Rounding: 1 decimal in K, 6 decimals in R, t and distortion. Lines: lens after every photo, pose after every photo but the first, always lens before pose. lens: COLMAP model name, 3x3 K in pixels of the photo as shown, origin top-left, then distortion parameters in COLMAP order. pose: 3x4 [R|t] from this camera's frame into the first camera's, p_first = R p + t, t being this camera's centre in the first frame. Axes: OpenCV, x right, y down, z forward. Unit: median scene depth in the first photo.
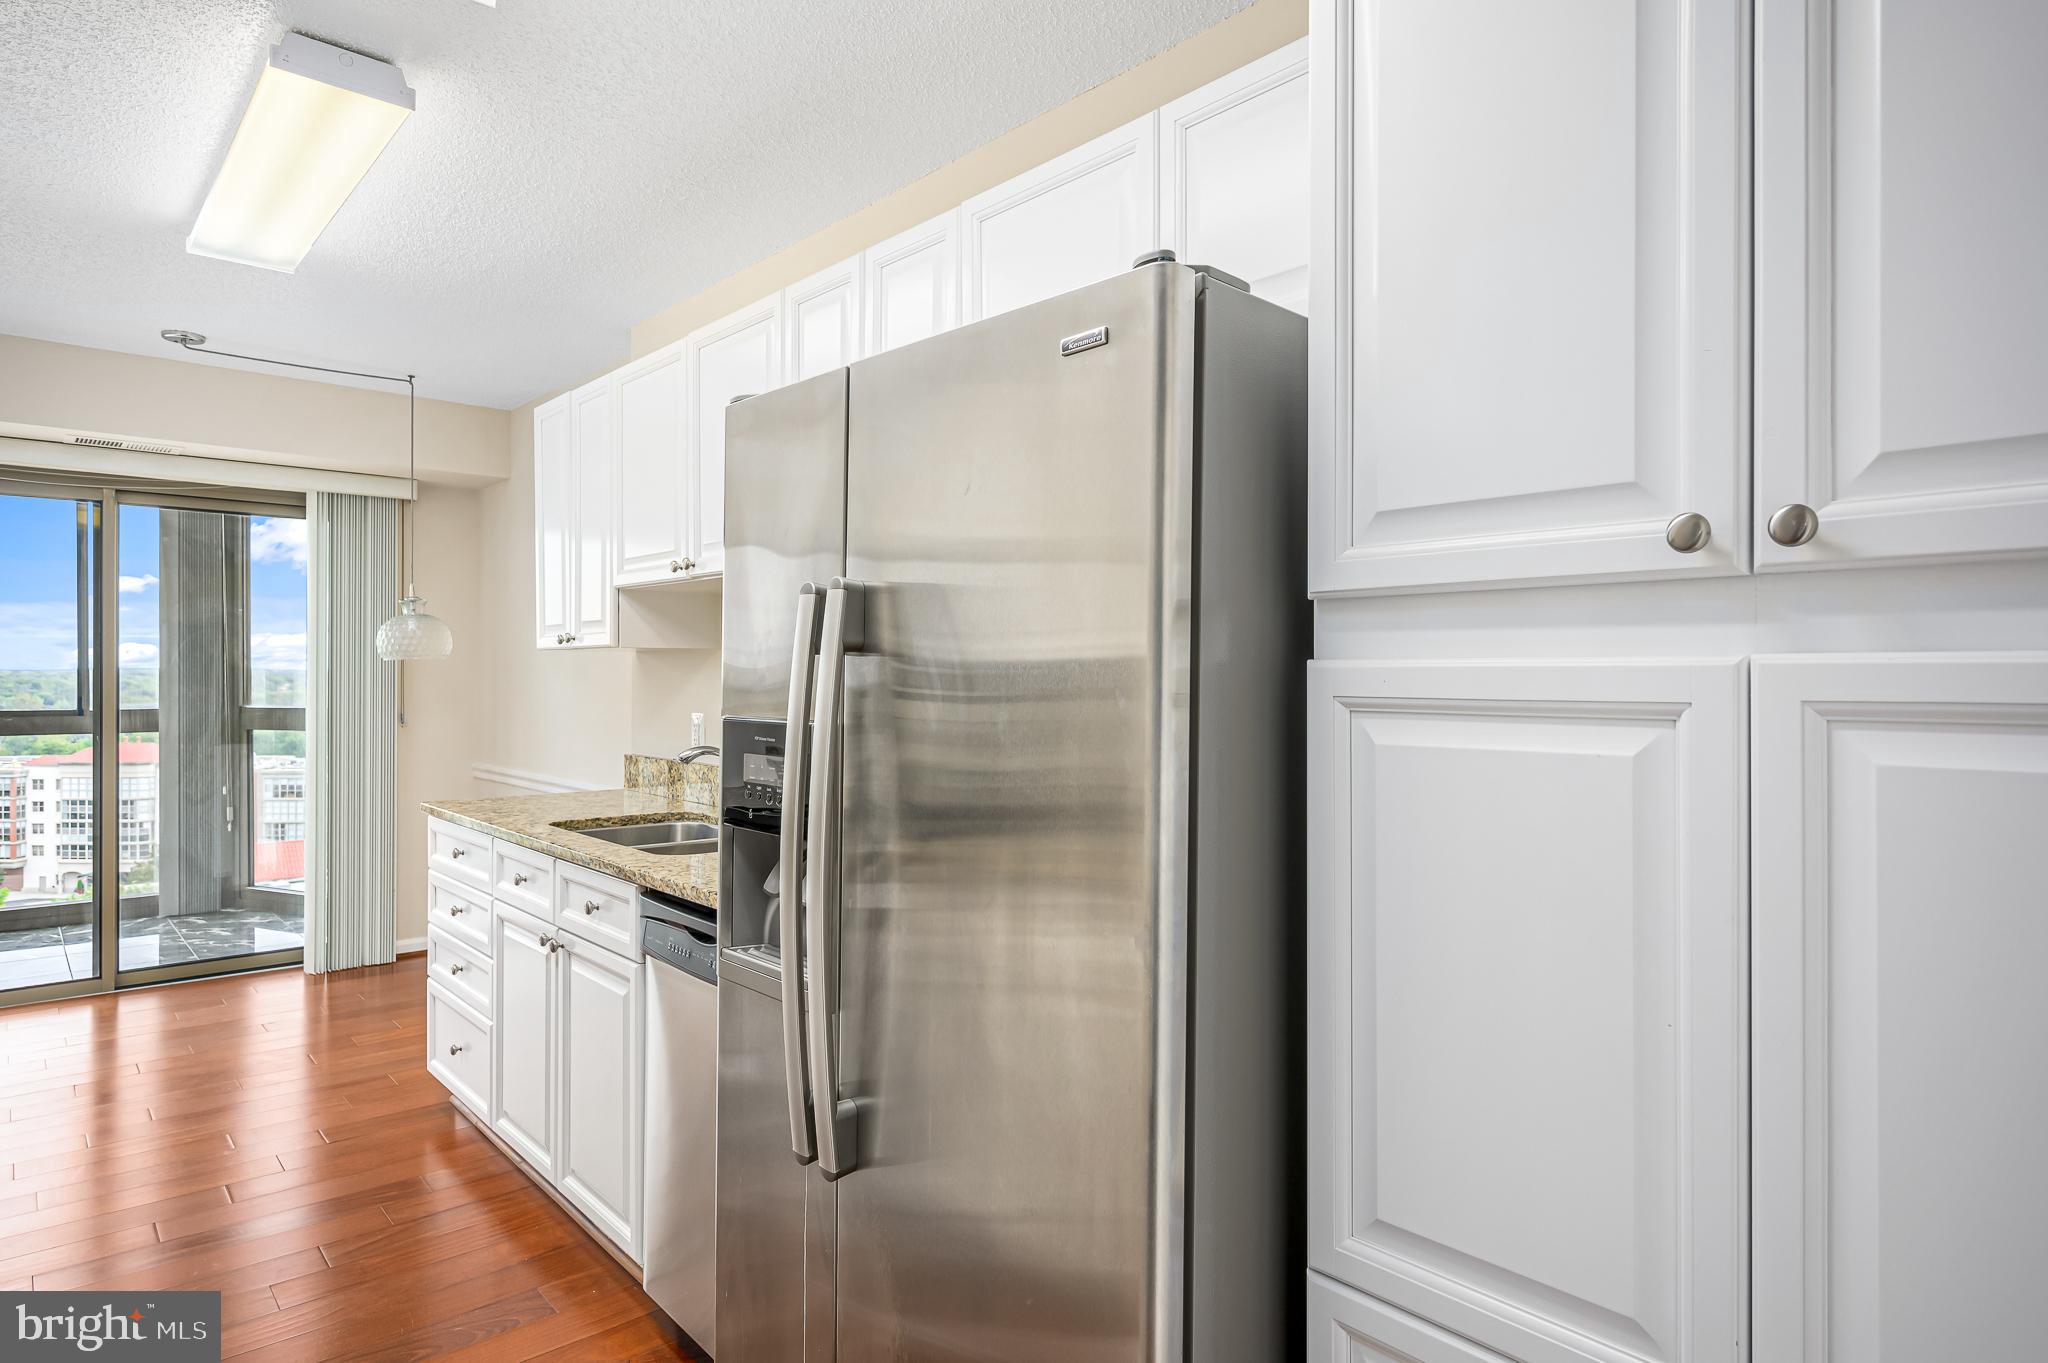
lens RADIAL K [[1120.8, 0, 1027.8], [0, 1120.8, 674.5], [0, 0, 1]] dist [0.027369, -0.001271]
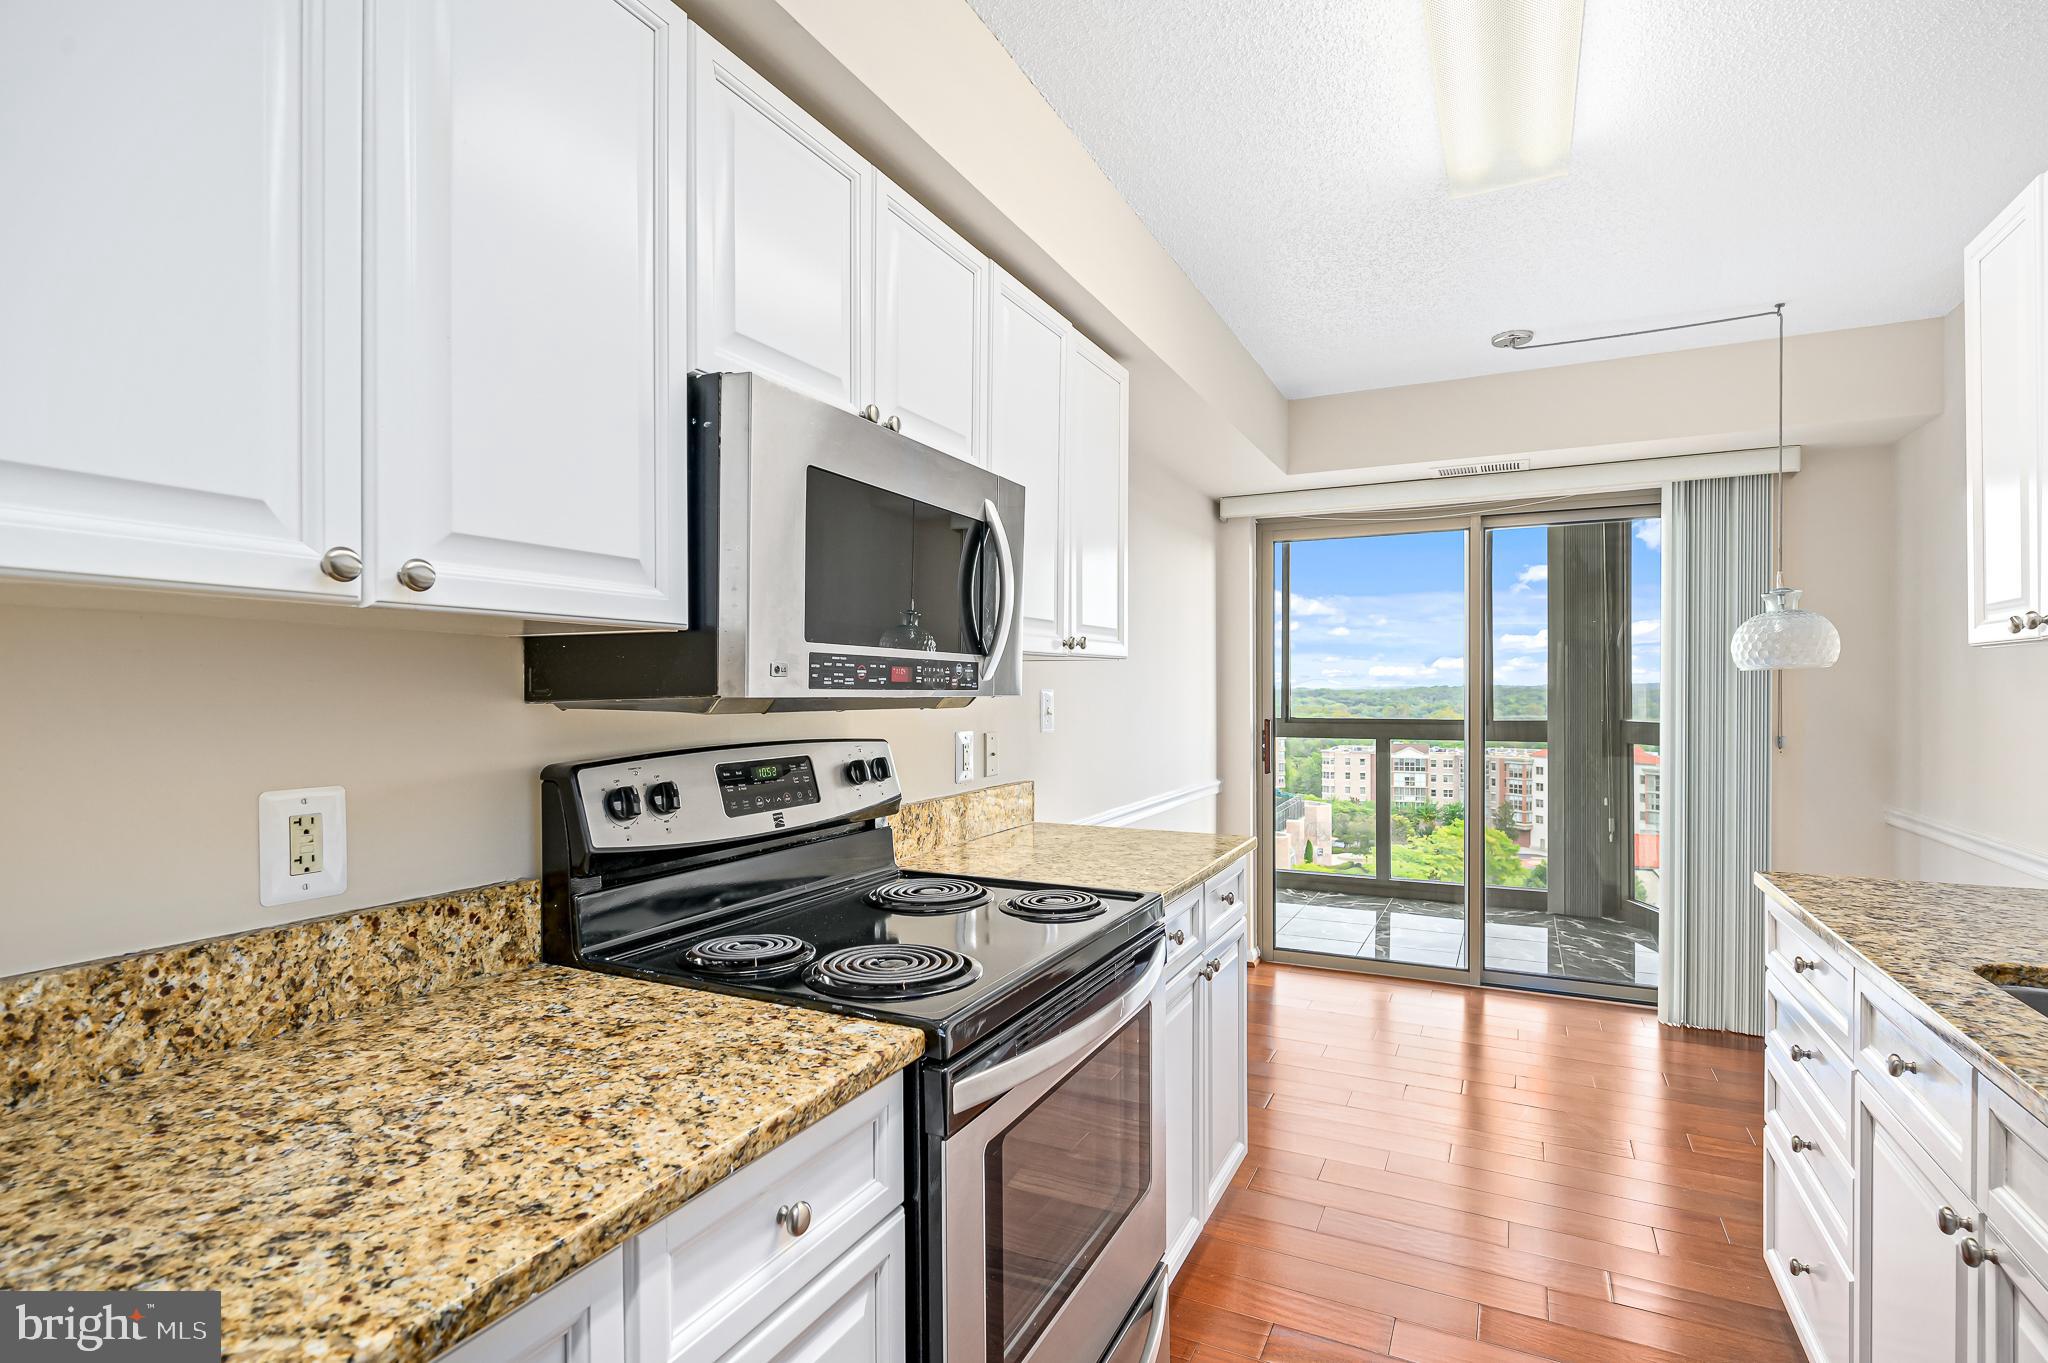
lens RADIAL K [[951.7, 0, 1028.9], [0, 951.7, 698.9], [0, 0, 1]] dist [-0.004814, -0.000614]
pose [[0.342660, 0.004447, -0.939449, -0.099026], [0.006004, 0.999958, 0.006923, 0.000211], [0.939440, -0.008013, 0.342619, 0.266926]]
